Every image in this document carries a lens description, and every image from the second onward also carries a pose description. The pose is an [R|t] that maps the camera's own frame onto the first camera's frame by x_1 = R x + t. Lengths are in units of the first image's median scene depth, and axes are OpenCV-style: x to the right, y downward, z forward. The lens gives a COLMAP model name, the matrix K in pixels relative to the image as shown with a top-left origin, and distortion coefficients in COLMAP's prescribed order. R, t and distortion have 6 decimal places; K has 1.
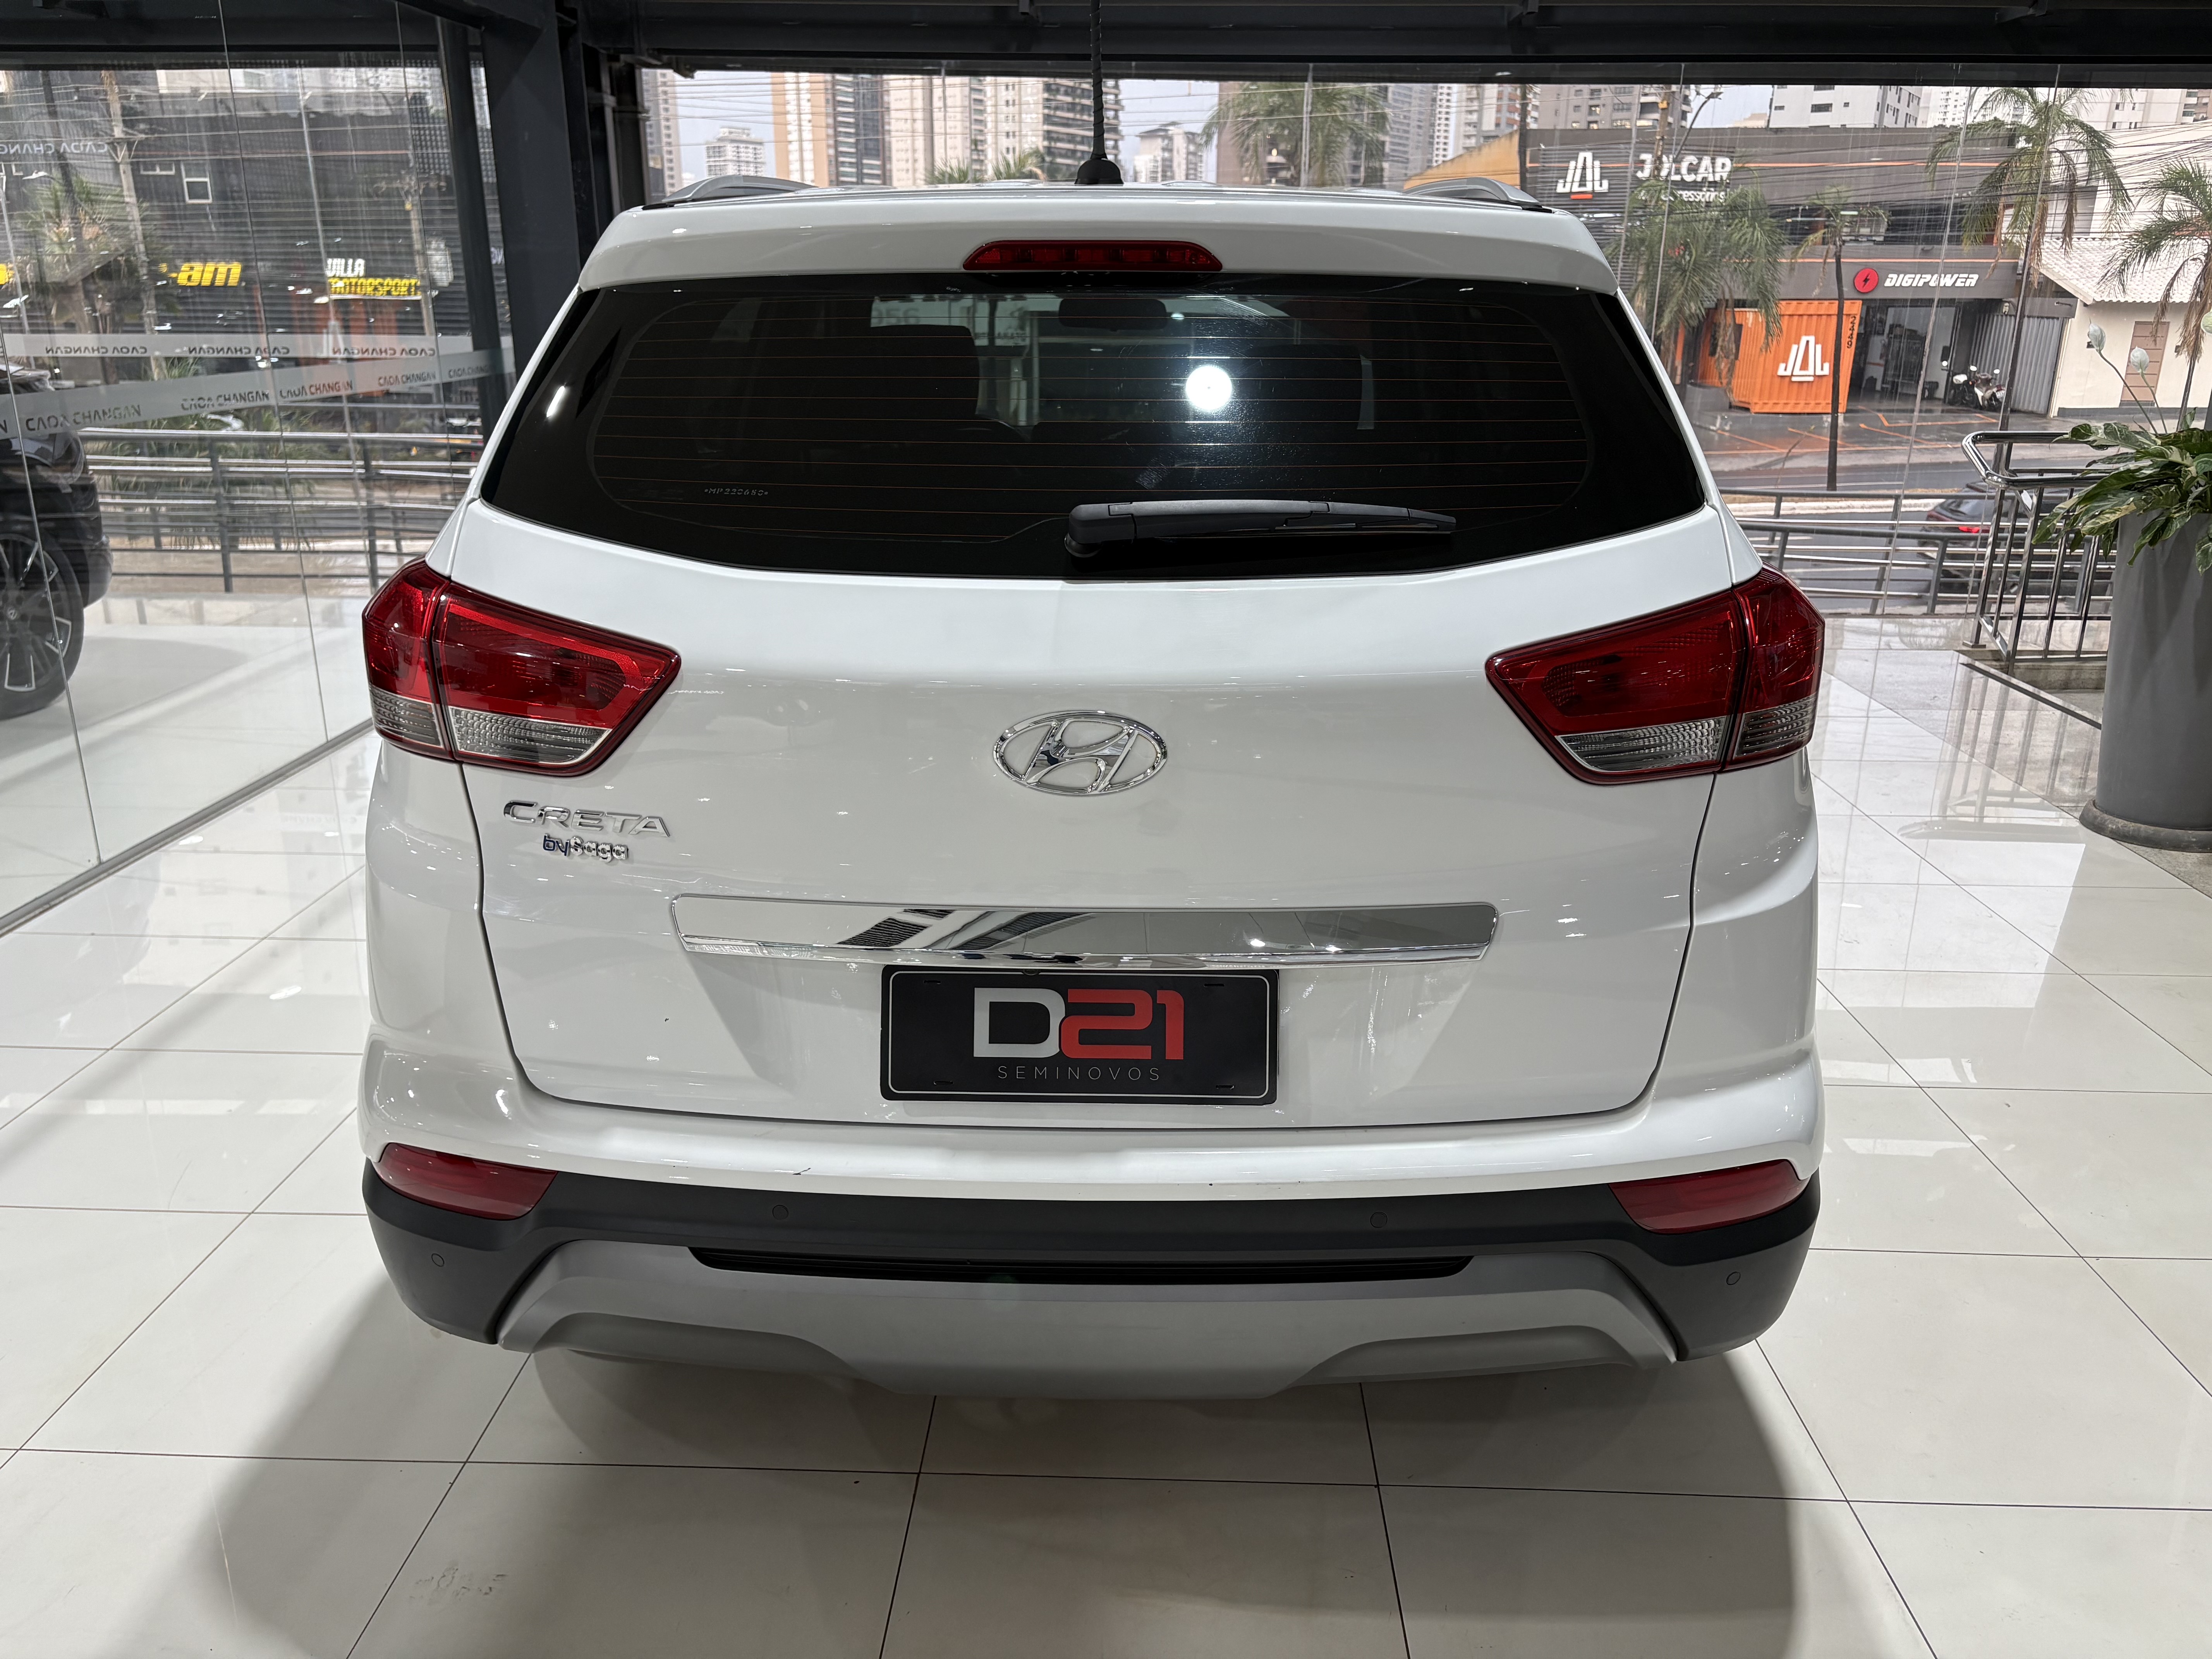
lens RADIAL K [[1663.9, 0, 1112.7], [0, 1663.9, 839.5], [0, 0, 1]] dist [0.052018, -0.045050]
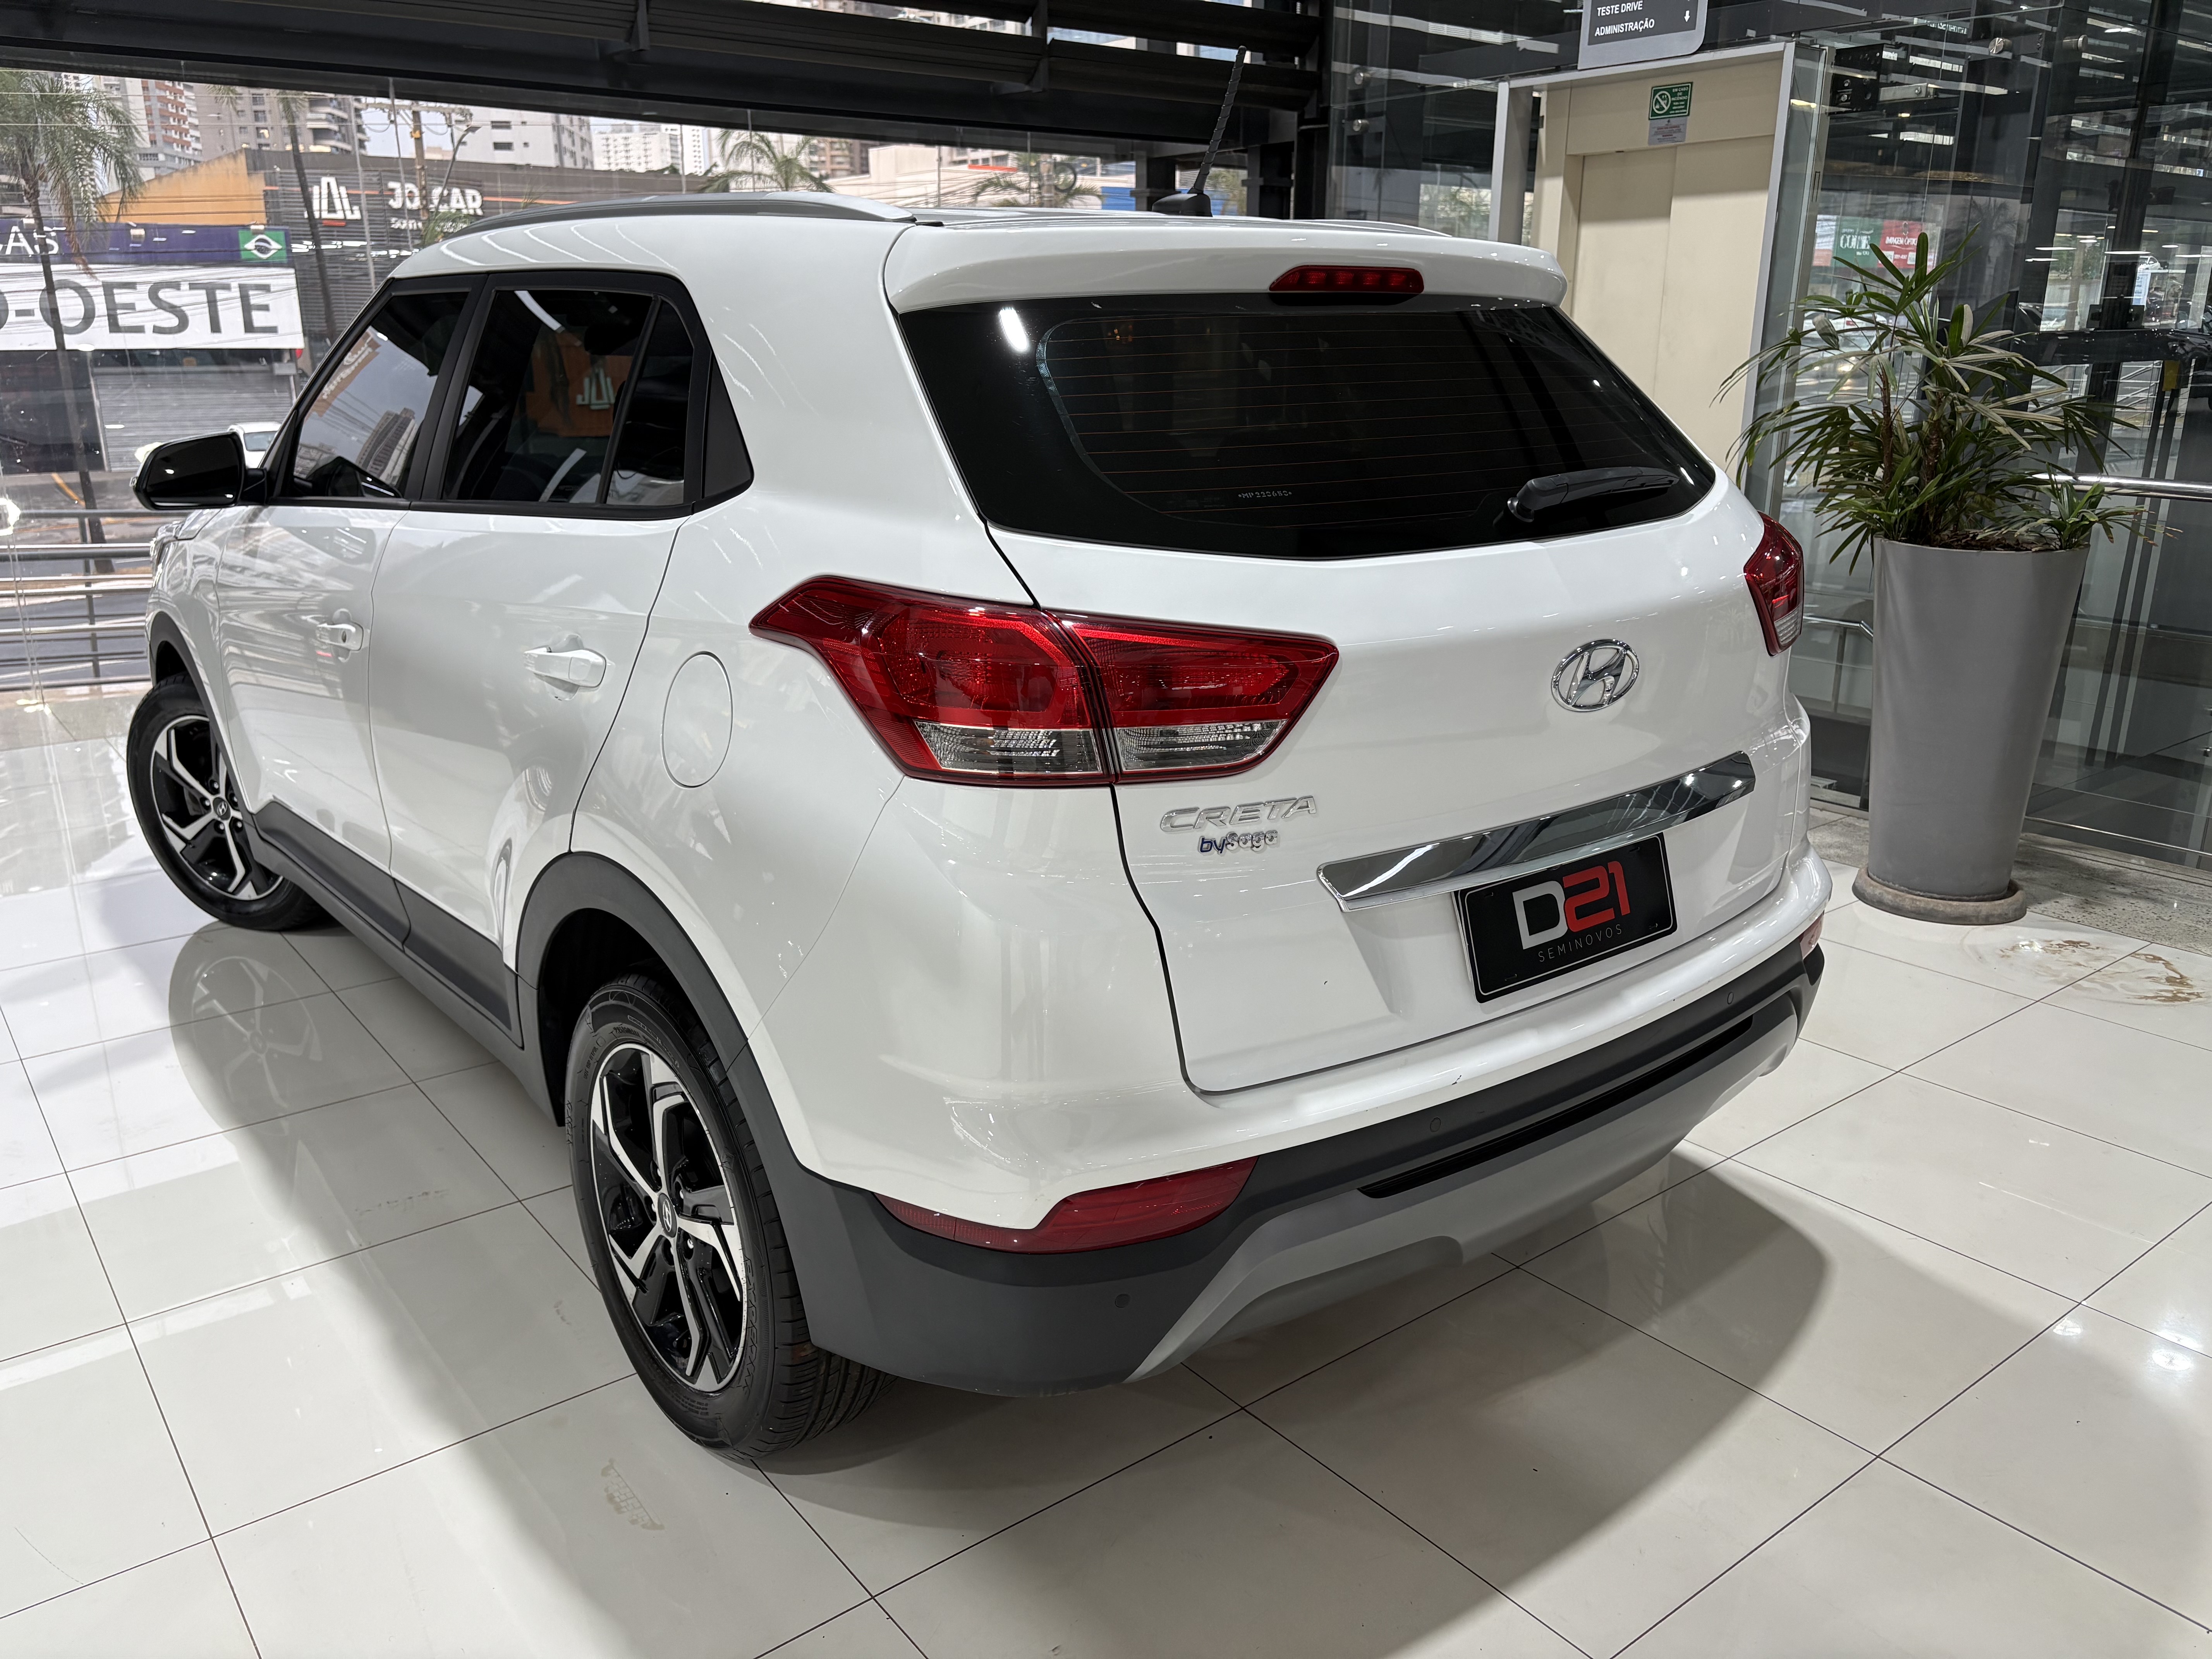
lens RADIAL K [[1663.9, 0, 1068.4], [0, 1663.9, 831.6], [0, 0, 1]] dist [0.052018, -0.045050]
pose [[0.790588, -0.189595, 0.582258, -0.996494], [0.201572, 0.978444, 0.044907, -0.068683], [-0.578221, 0.081864, 0.811763, 0.214435]]
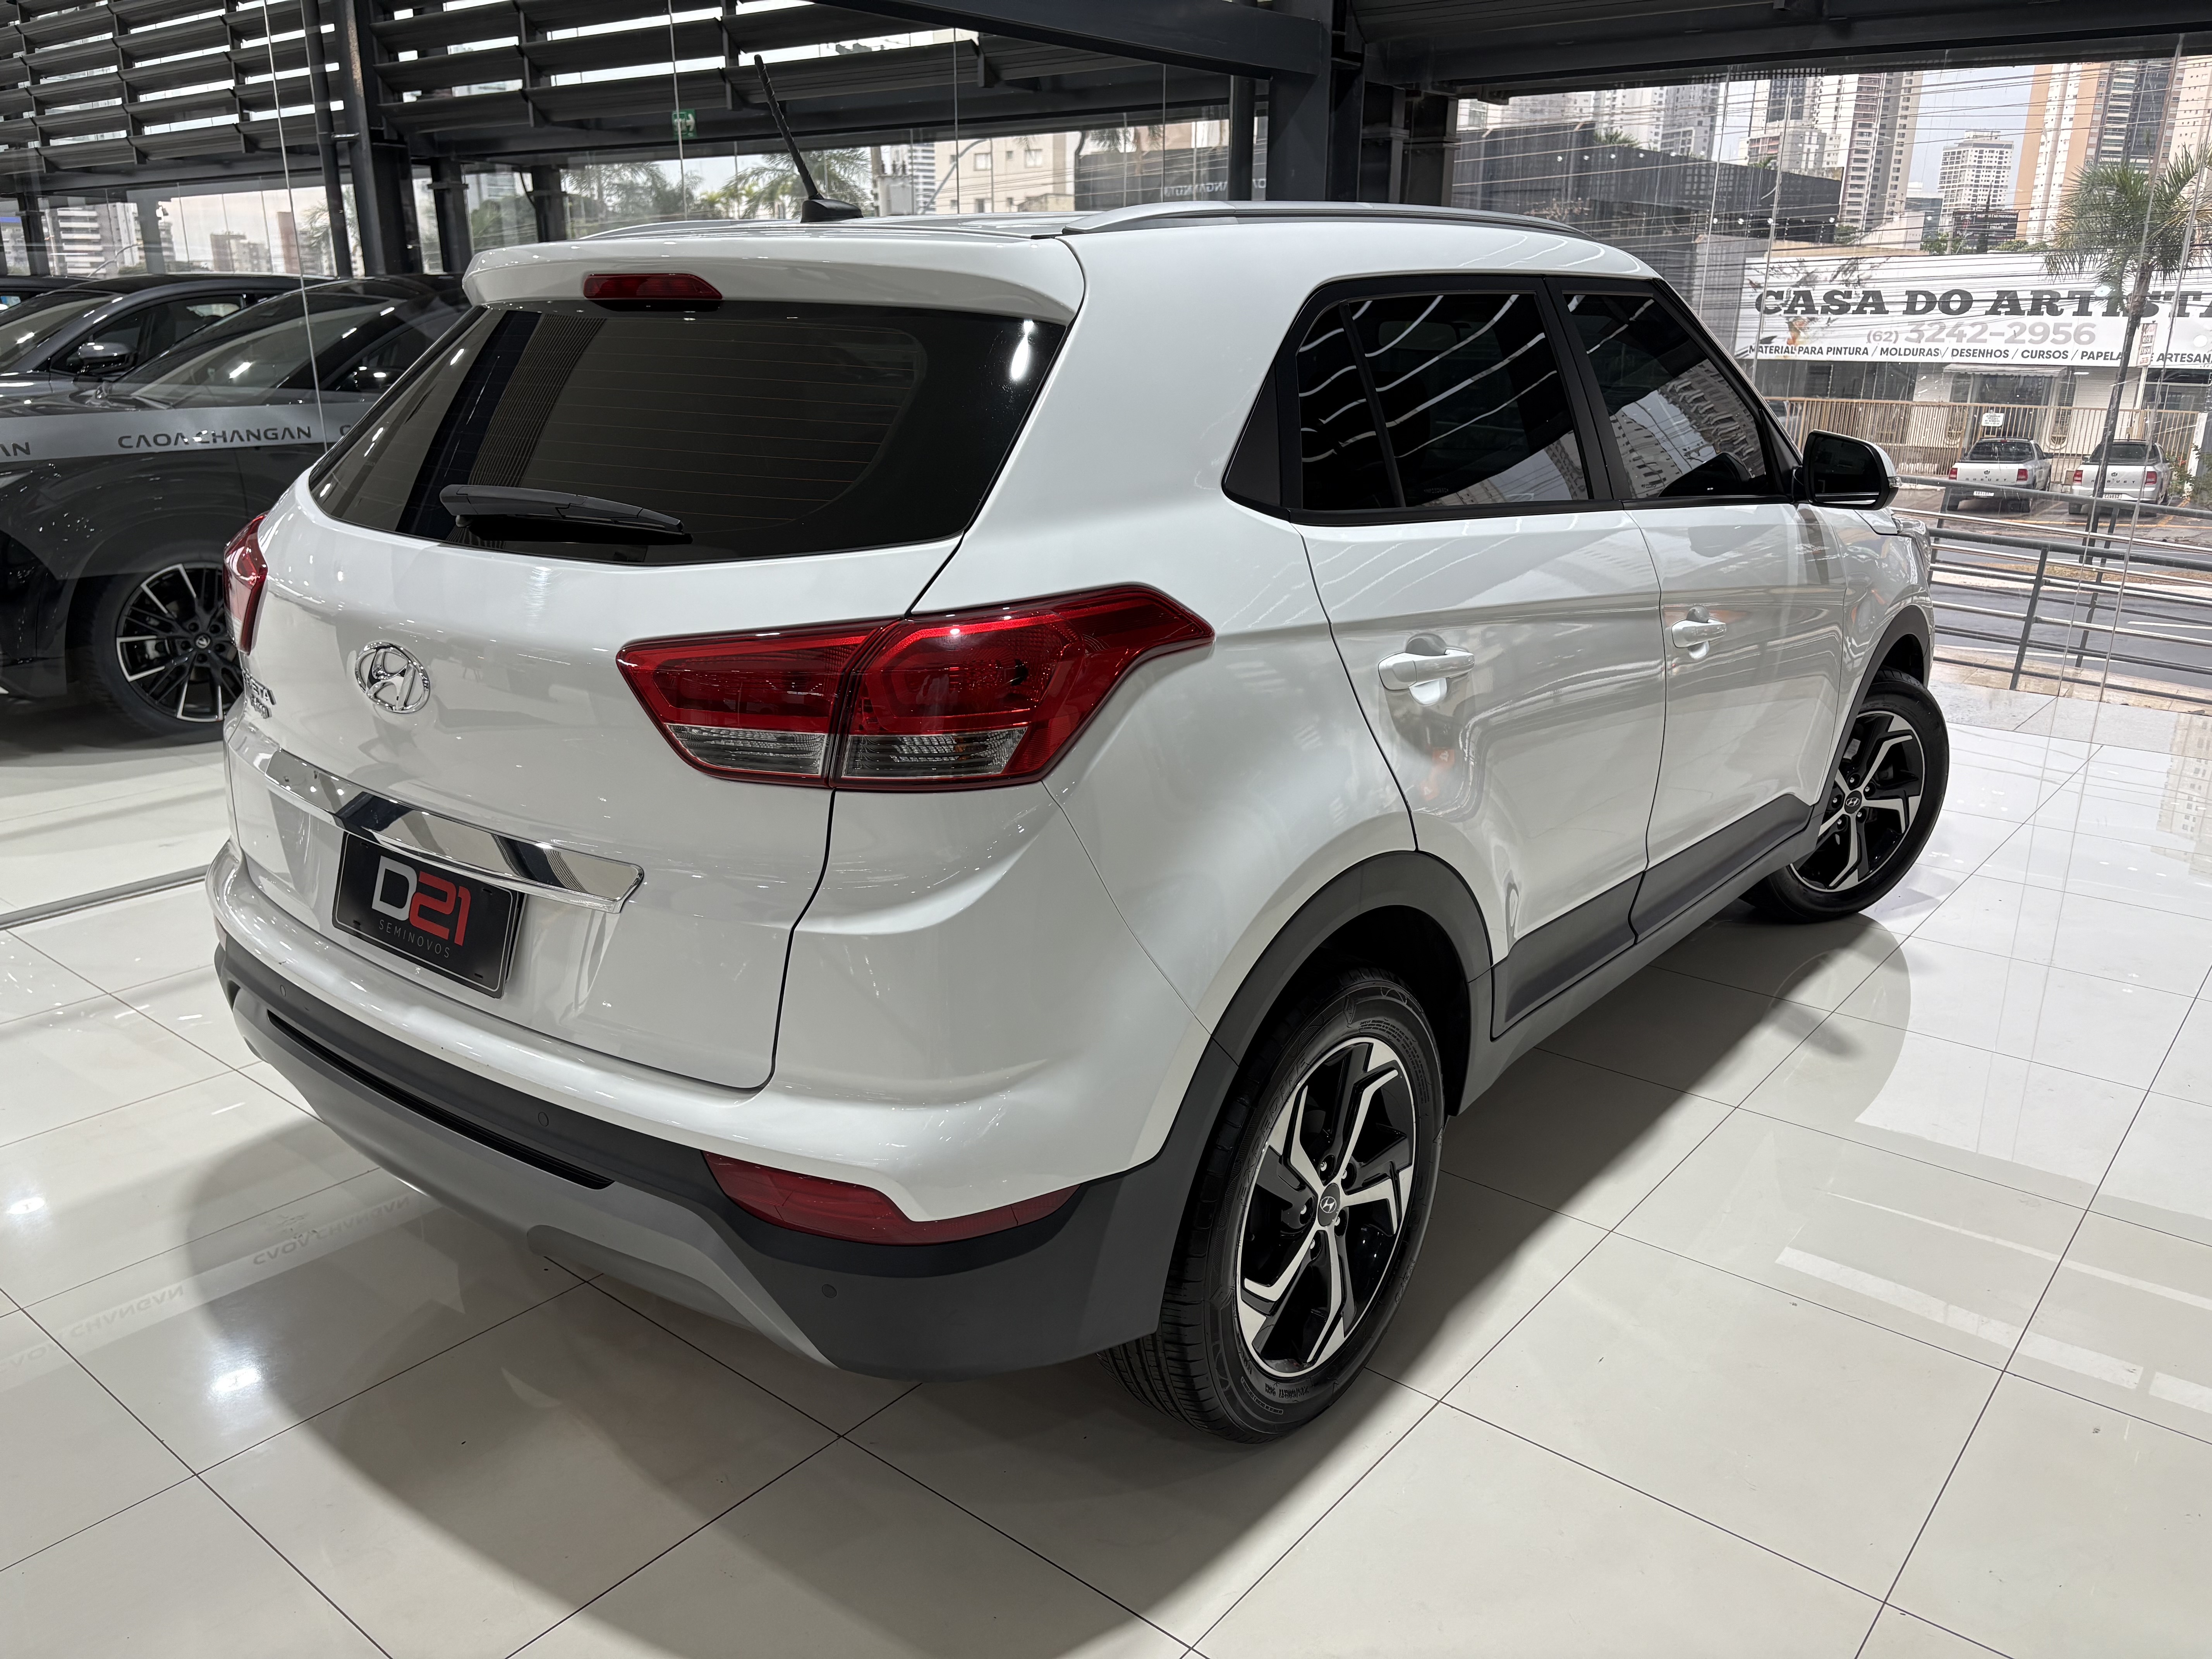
lens RADIAL K [[1663.9, 0, 1094.0], [0, 1663.9, 846.3], [0, 0, 1]] dist [0.052018, -0.045050]
pose [[0.790992, 0.187019, -0.582543, 1.084828], [-0.191196, 0.980009, 0.055010, -0.092483], [0.581185, 0.067867, 0.810937, 0.267777]]
